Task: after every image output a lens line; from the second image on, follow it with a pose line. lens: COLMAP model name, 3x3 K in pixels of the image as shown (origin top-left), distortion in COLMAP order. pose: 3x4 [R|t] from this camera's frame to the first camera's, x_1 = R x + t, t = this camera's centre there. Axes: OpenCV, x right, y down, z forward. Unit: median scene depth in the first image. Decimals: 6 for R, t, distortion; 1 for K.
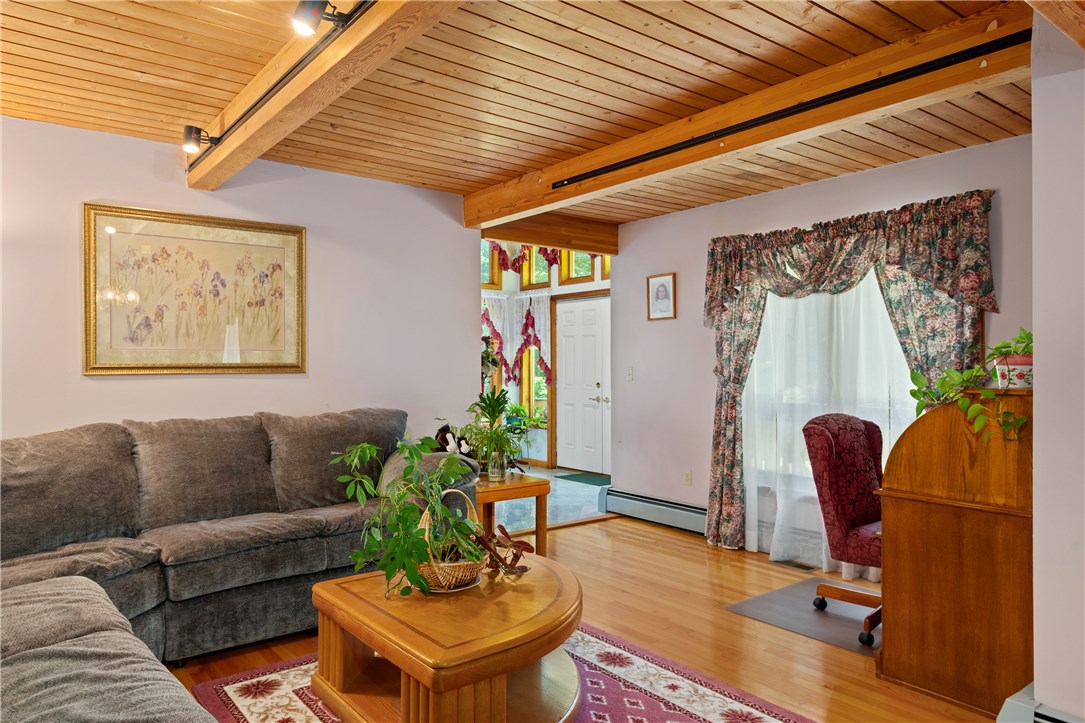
lens RADIAL K [[726.2, 0, 542.5], [0, 726.2, 361.5], [0, 0, 1]] dist [-0.000119, -0.000016]
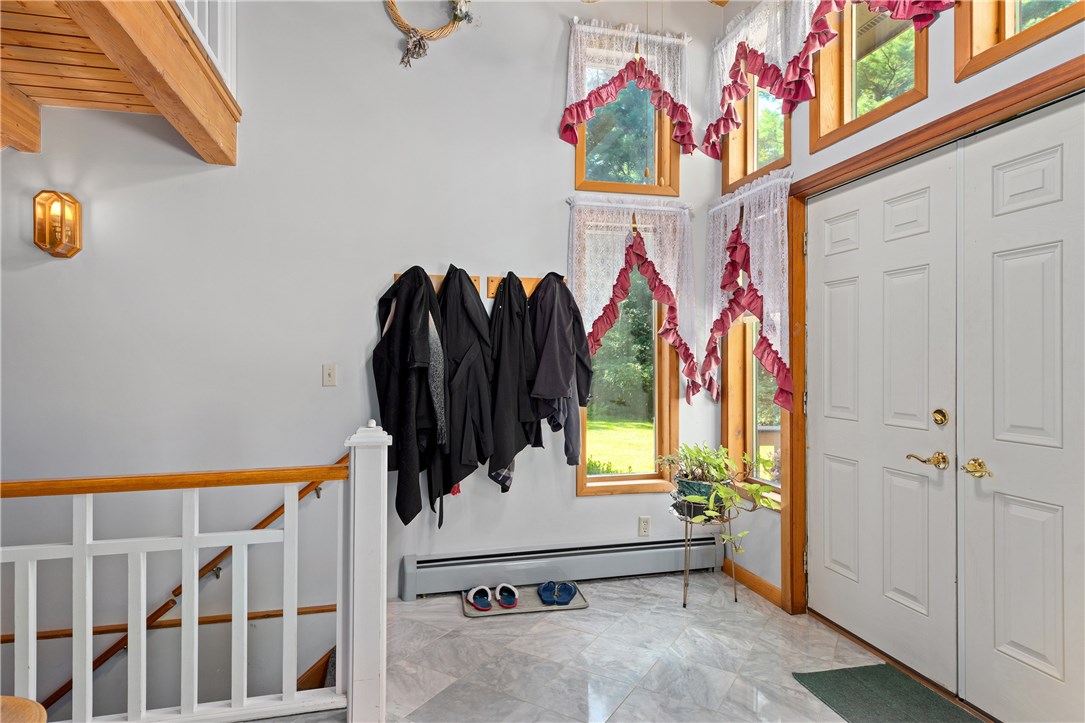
lens RADIAL K [[603.7, 0, 542.5], [0, 603.7, 361.5], [0, 0, 1]] dist [0.000067, -0.000025]
pose [[0.915905, 0.000477, -0.401396, 0.019498], [0.003237, 0.999958, 0.008572, 0.003956], [0.401383, -0.009151, 0.915865, 0.624760]]
